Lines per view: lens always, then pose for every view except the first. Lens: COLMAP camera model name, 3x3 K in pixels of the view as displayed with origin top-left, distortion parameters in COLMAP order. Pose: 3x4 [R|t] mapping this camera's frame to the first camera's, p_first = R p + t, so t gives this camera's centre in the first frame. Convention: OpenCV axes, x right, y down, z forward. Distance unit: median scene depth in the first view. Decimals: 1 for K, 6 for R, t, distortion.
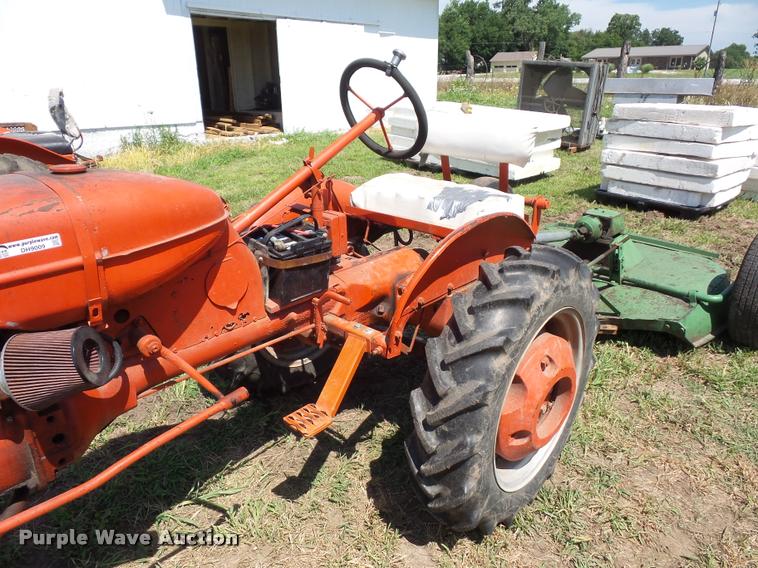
lens RADIAL K [[525.4, 0, 383.7], [0, 525.4, 287.0], [0, 0, 1]] dist [0.004160, -0.001191]
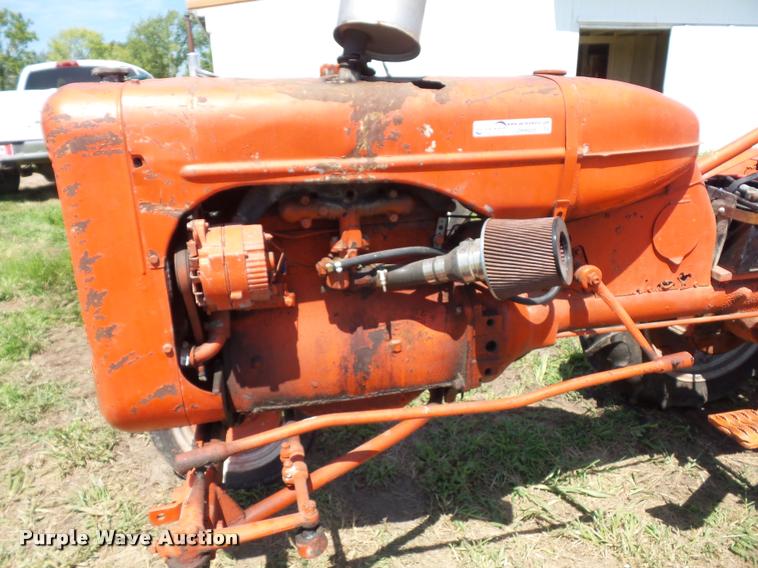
lens RADIAL K [[541.7, 0, 379.0], [0, 541.7, 284.0], [0, 0, 1]] dist [-0.020388, 0.002045]
pose [[0.815233, 0.160661, -0.556402, -0.114490], [-0.195595, 0.980679, -0.003412, 0.100119], [0.545104, 0.111612, 0.830906, 0.027173]]
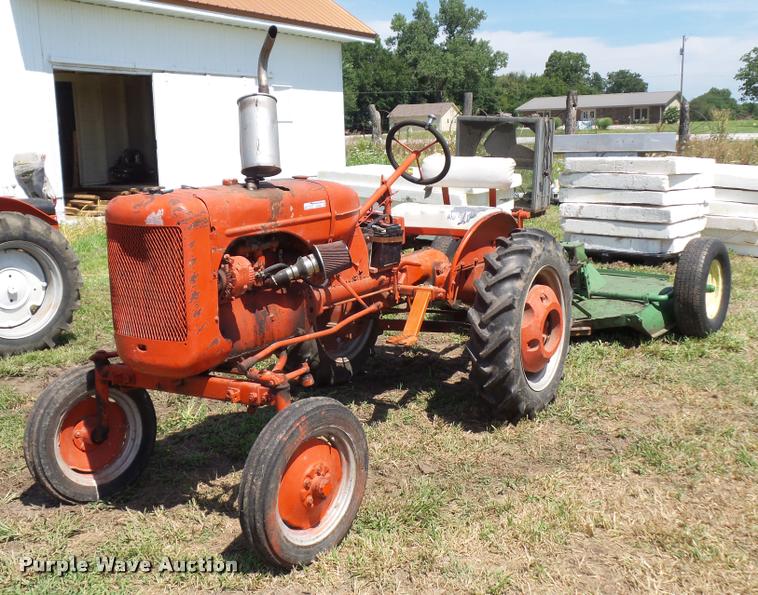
lens RADIAL K [[855.5, 0, 379.0], [0, 855.5, 297.5], [0, 0, 1]] dist [0.020965, 0.014457]
pose [[0.983816, -0.053695, 0.170946, -0.406962], [0.086523, 0.977805, -0.190817, 0.388732], [-0.156906, 0.202519, 0.966626, -0.932848]]
